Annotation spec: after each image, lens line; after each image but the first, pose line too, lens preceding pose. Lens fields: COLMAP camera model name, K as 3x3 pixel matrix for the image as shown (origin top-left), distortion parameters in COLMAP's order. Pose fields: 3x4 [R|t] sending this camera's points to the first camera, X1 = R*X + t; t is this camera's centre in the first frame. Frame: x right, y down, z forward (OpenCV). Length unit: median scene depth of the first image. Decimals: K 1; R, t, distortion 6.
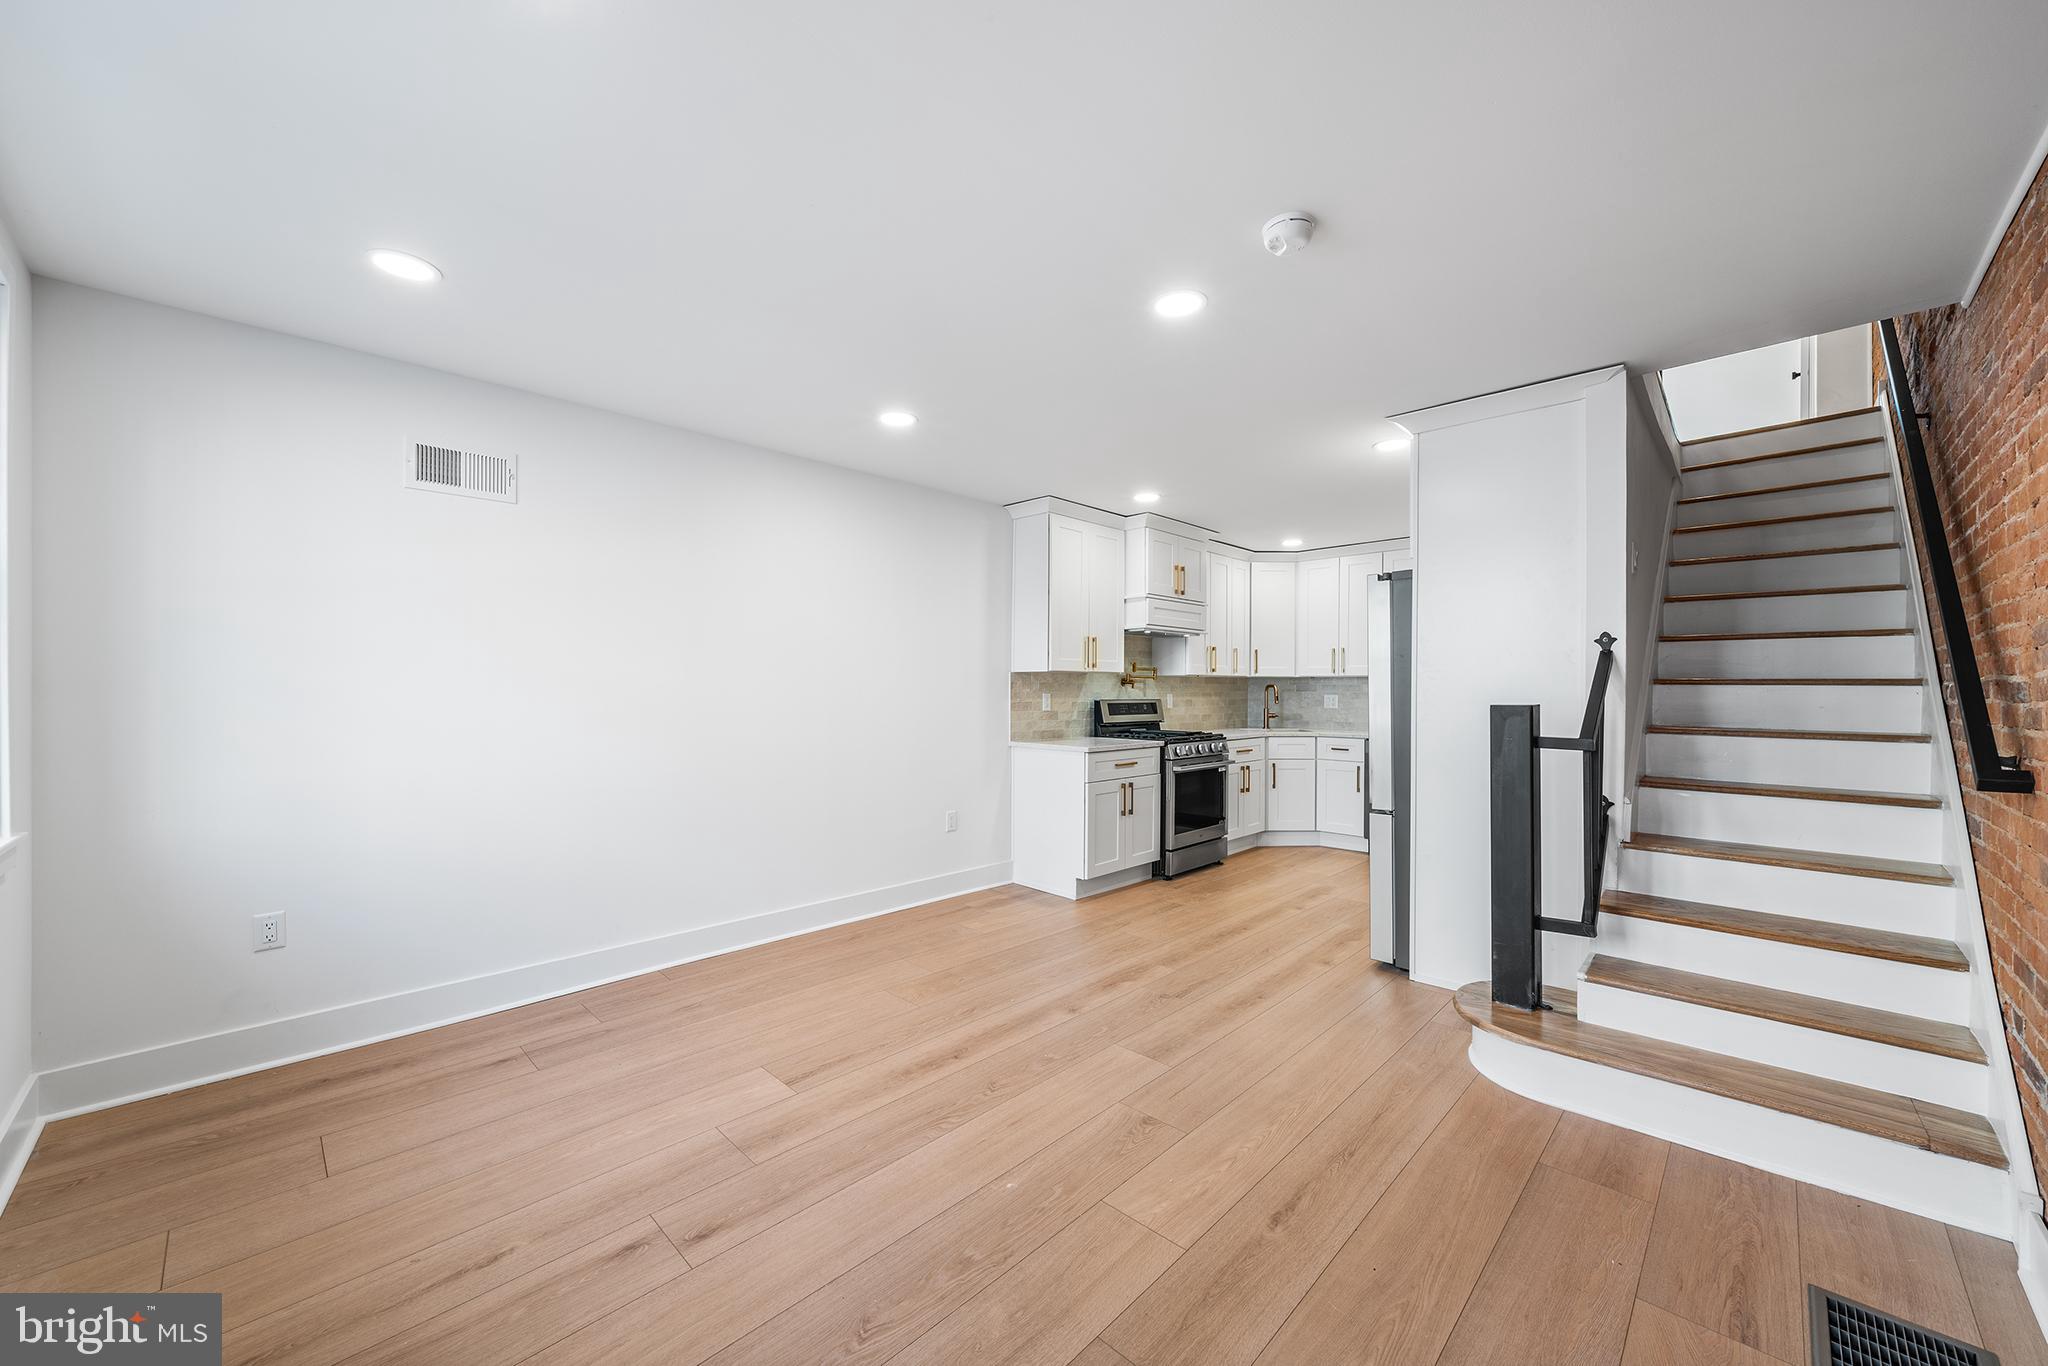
lens RADIAL K [[747.4, 0, 1030.6], [0, 747.4, 689.8], [0, 0, 1]] dist [-0.000781, -0.000148]
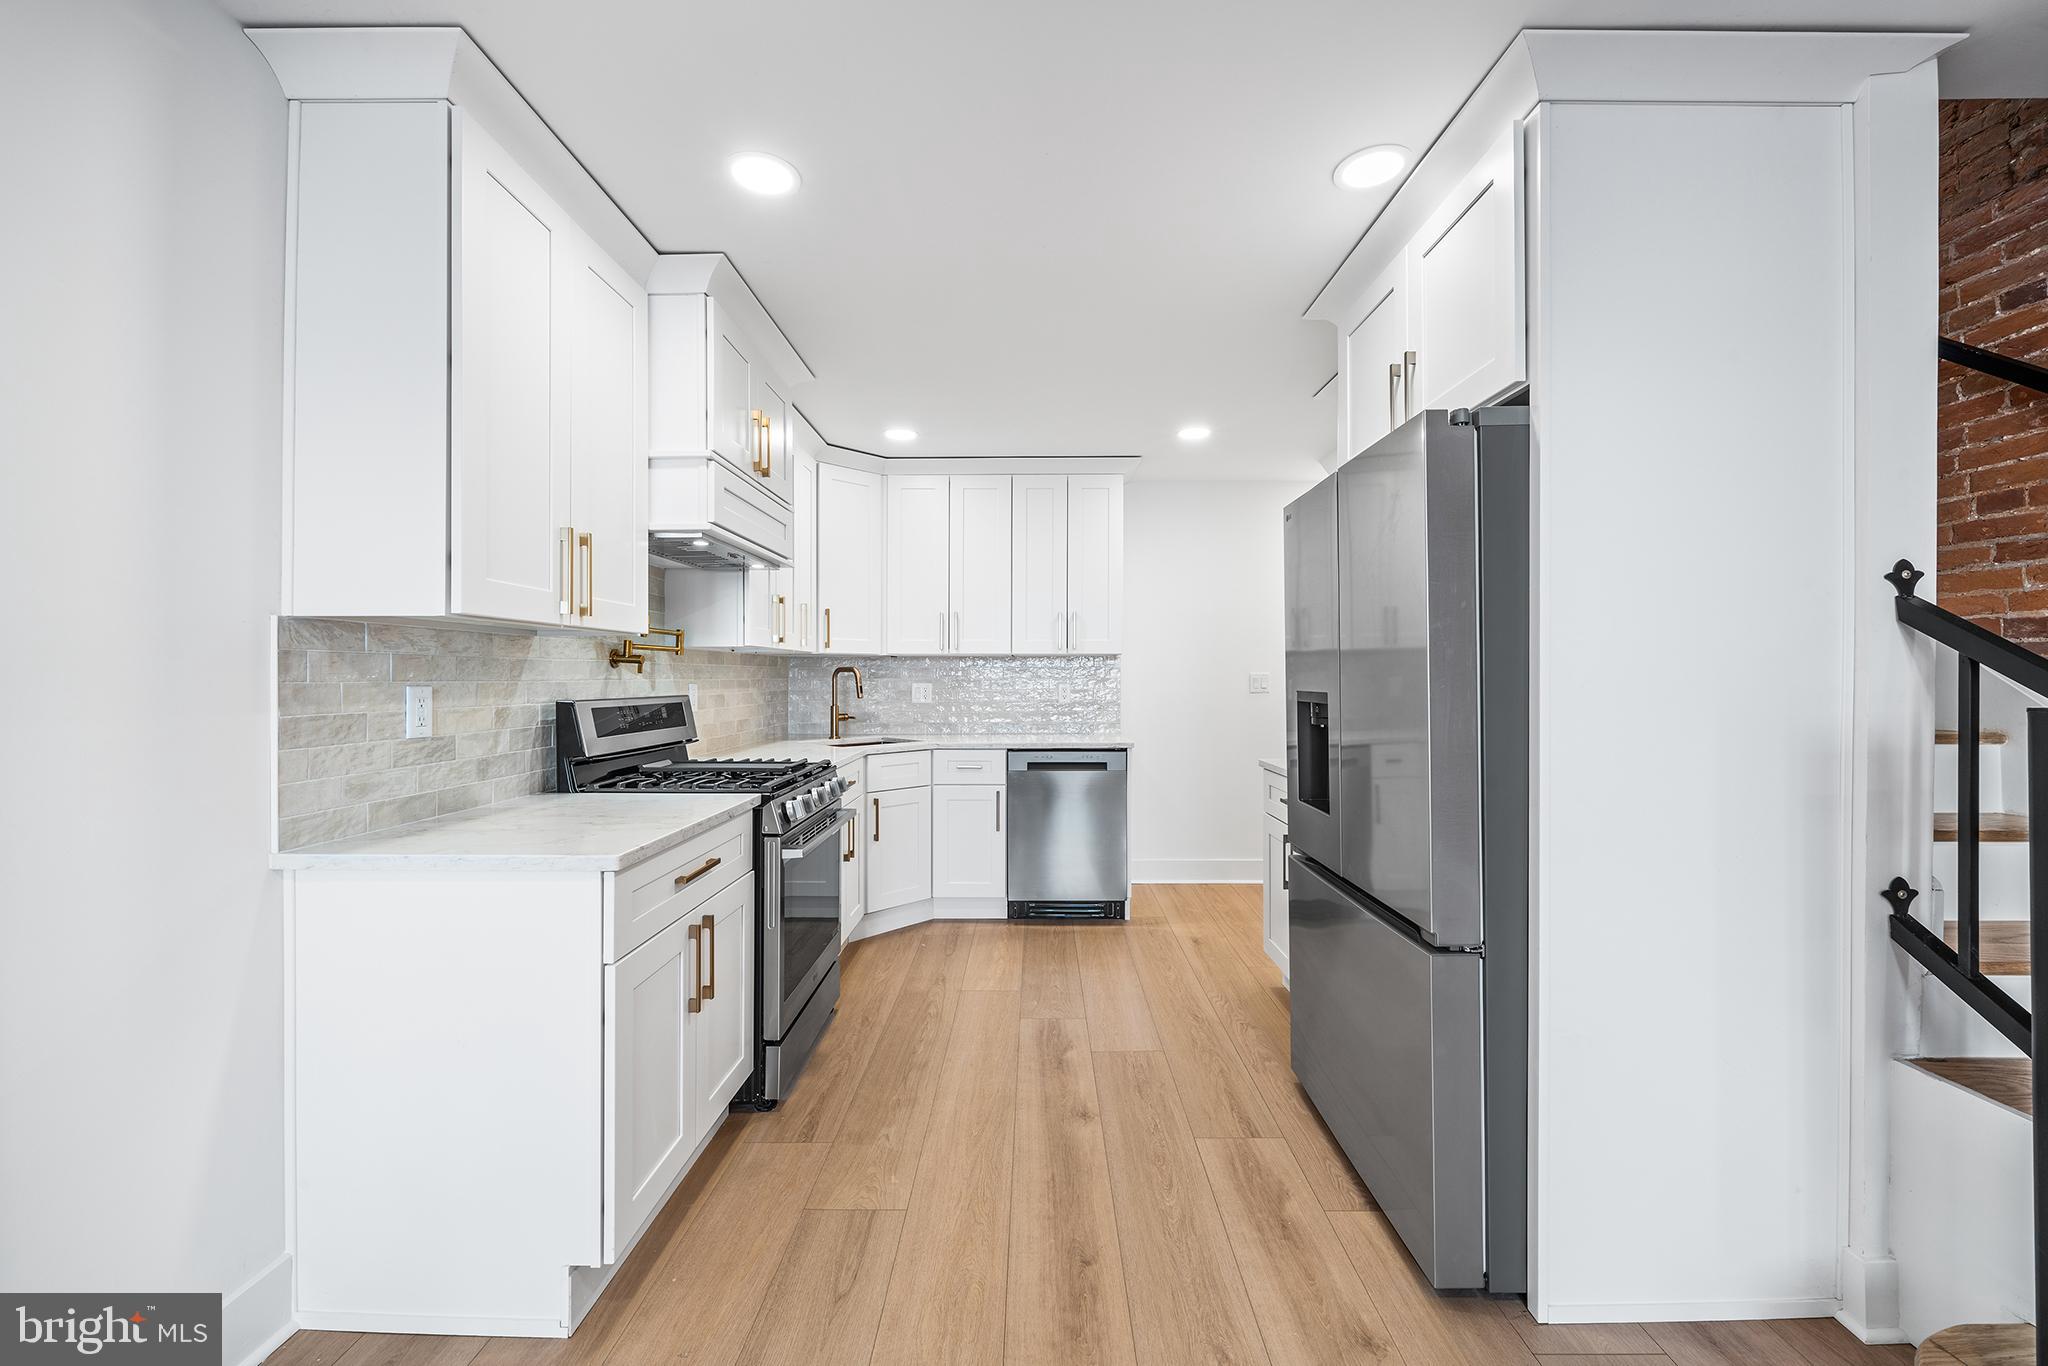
lens RADIAL K [[796.0, 0, 1026.5], [0, 796.0, 678.5], [0, 0, 1]] dist [-0.000765, -0.000231]
pose [[0.727868, -0.004678, 0.685701, -0.024811], [0.002687, 0.999989, 0.003970, 0.000276], [-0.685712, -0.001047, 0.727872, 0.539900]]
